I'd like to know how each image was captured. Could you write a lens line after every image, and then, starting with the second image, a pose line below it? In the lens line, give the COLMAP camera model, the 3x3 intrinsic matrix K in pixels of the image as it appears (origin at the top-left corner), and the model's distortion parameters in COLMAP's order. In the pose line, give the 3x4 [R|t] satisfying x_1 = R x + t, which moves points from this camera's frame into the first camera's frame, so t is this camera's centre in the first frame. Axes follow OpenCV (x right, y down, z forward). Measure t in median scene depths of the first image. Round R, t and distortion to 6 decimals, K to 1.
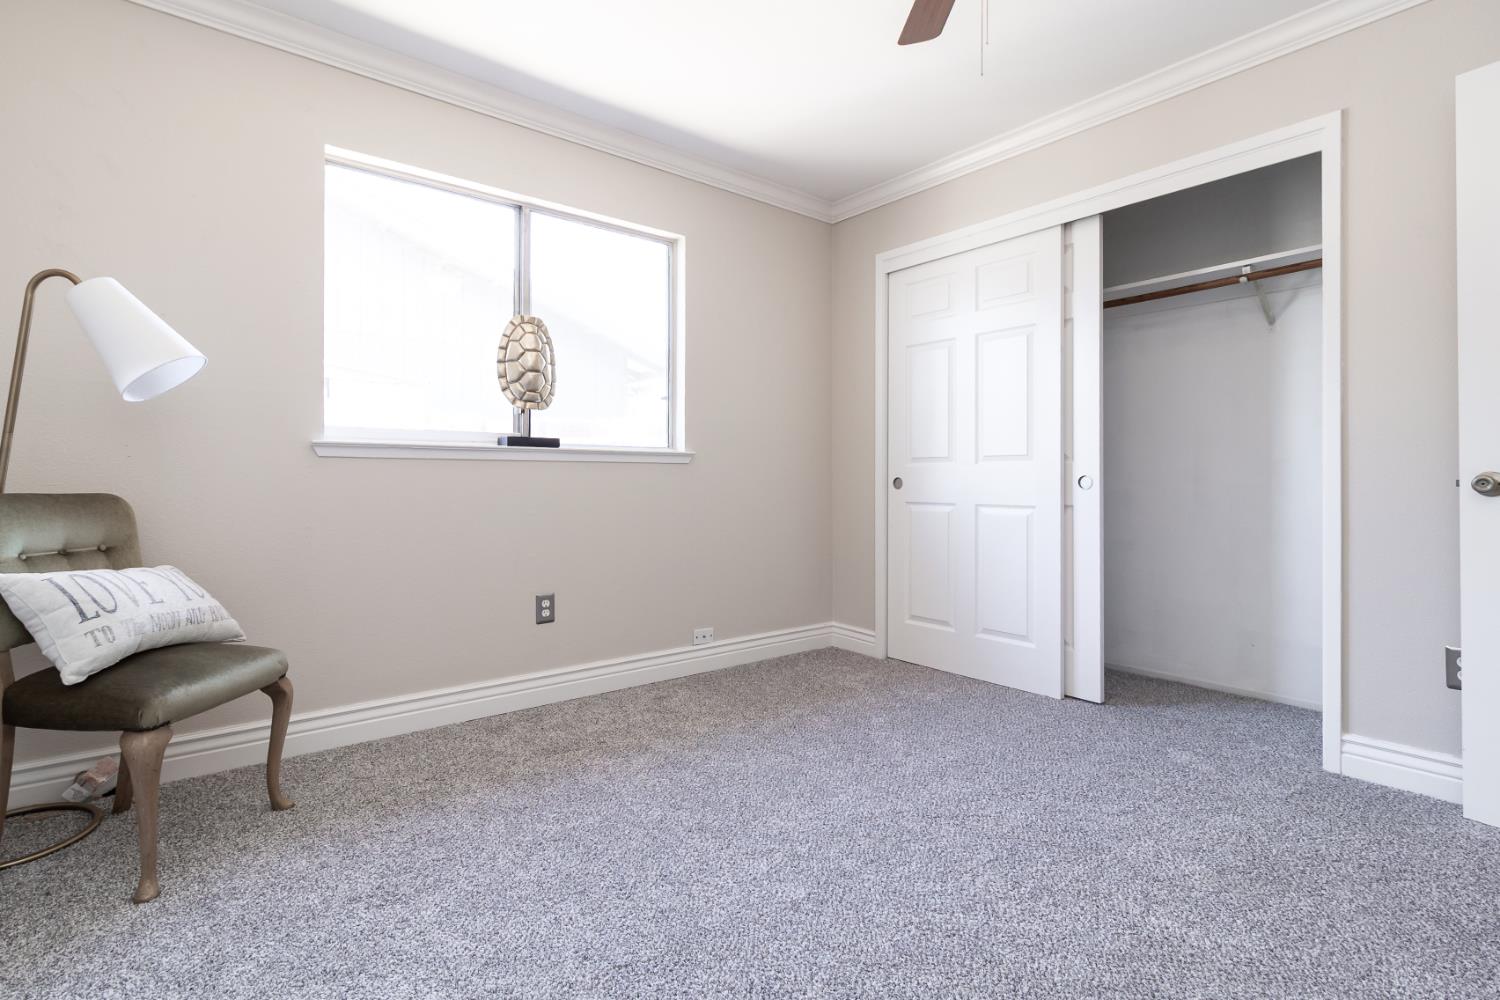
lens RADIAL K [[701.0, 0, 748.9], [0, 701.0, 483.5], [0, 0, 1]] dist [0.005596, -0.001666]
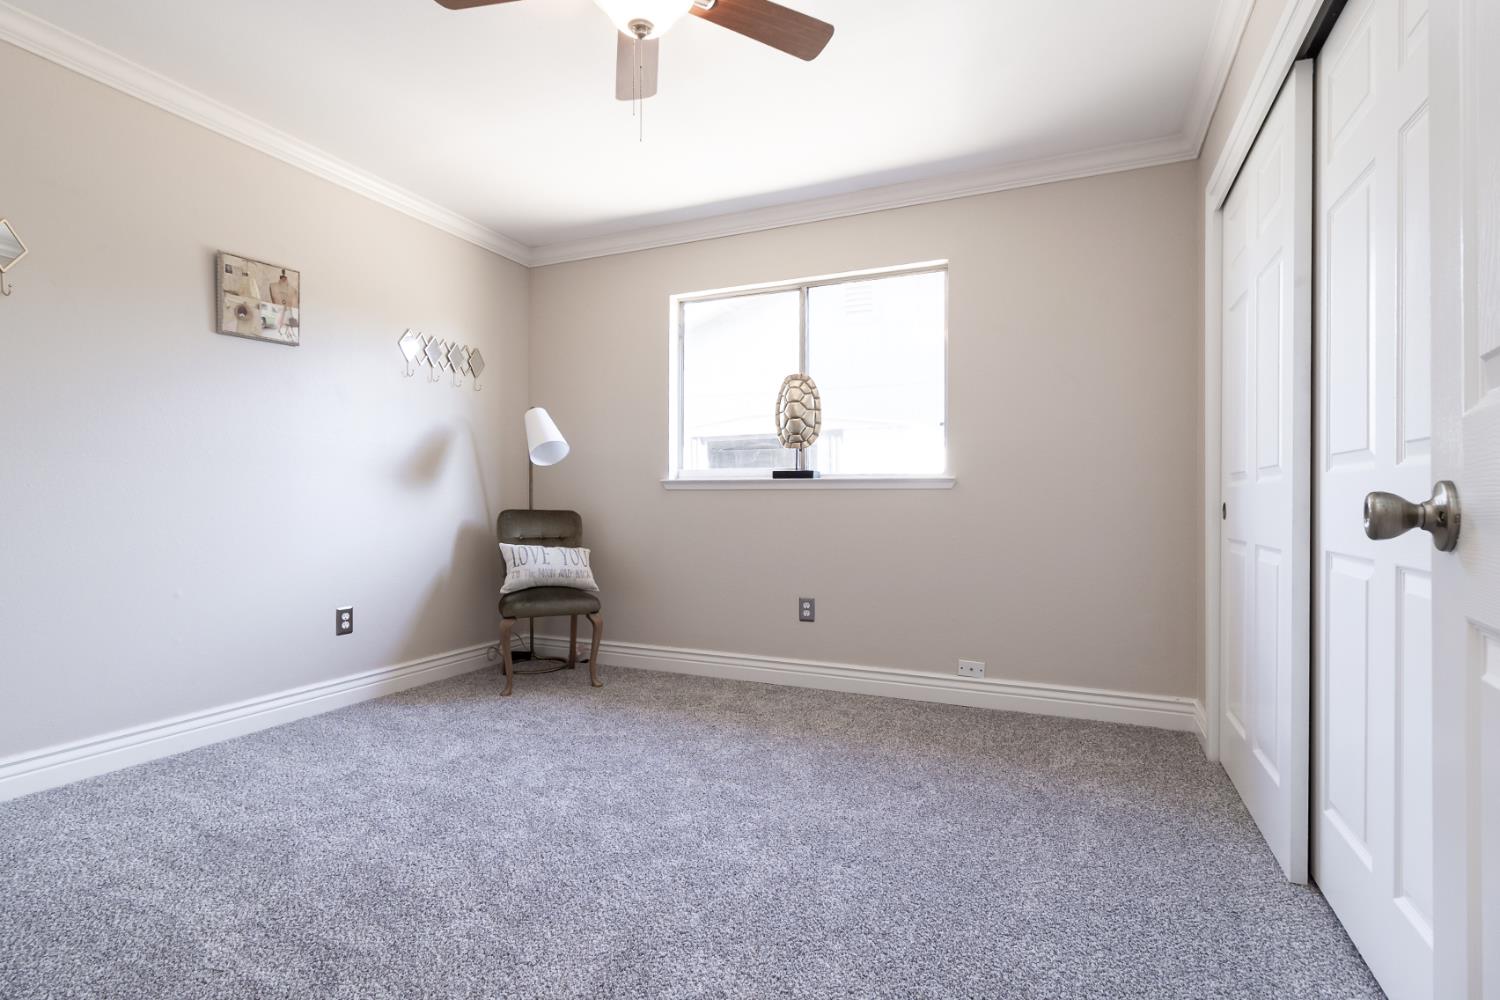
lens RADIAL K [[701.0, 0, 756.1], [0, 701.0, 507.4], [0, 0, 1]] dist [0.005596, -0.001666]
pose [[0.482712, 0.004294, -0.875769, 0.741767], [-0.009298, 0.999957, -0.000222, 0.000755], [0.875730, 0.008251, 0.482731, 0.329774]]
